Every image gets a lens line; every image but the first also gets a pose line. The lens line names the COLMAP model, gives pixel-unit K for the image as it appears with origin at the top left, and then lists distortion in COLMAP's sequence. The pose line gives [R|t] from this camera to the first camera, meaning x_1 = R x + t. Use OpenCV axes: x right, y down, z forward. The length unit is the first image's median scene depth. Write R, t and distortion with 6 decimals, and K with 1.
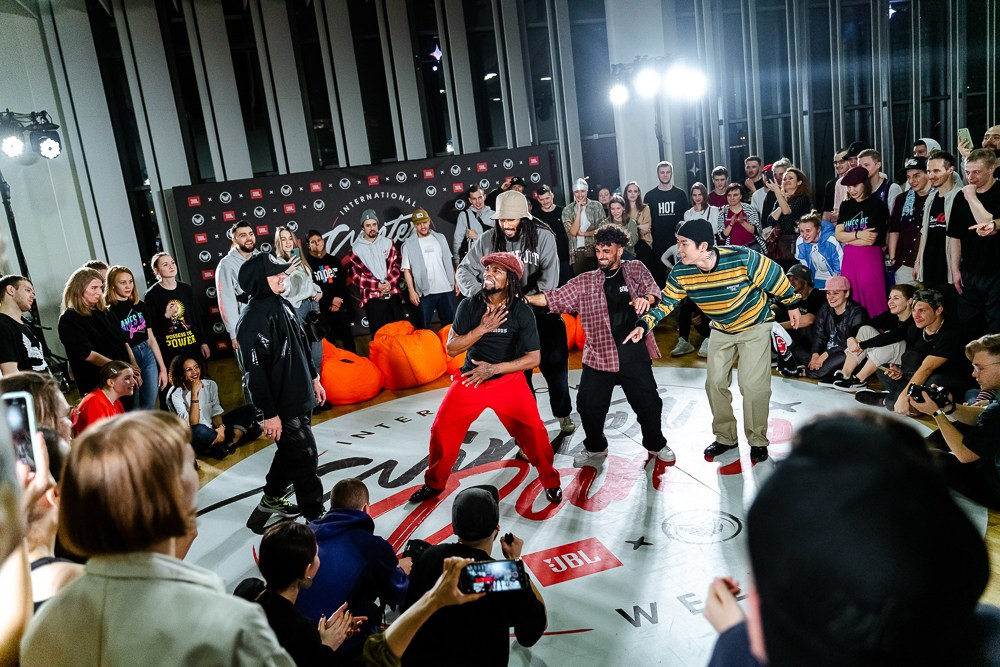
lens RADIAL K [[732.7, 0, 501.6], [0, 732.7, 297.7], [0, 0, 1]] dist [-0.044867, 0.003010]
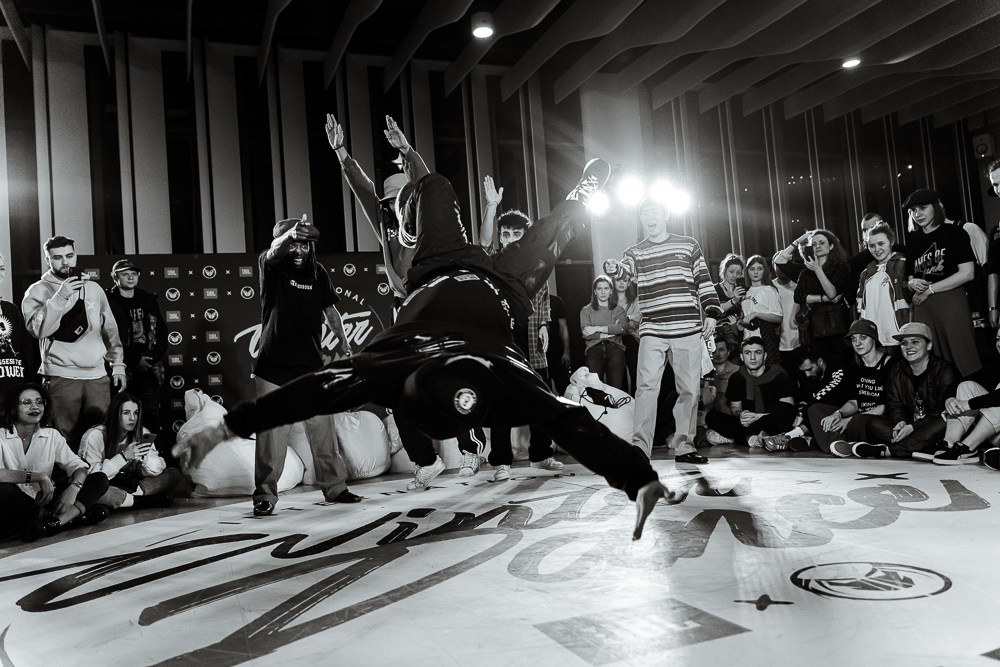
lens RADIAL K [[732.7, 0, 499.7], [0, 732.7, 330.4], [0, 0, 1]] dist [-0.044867, 0.003010]
pose [[0.996986, 0.044767, 0.063362, -0.014638], [-0.027242, 0.966723, -0.254371, 0.121982], [-0.072640, 0.251878, 0.965029, 0.195587]]
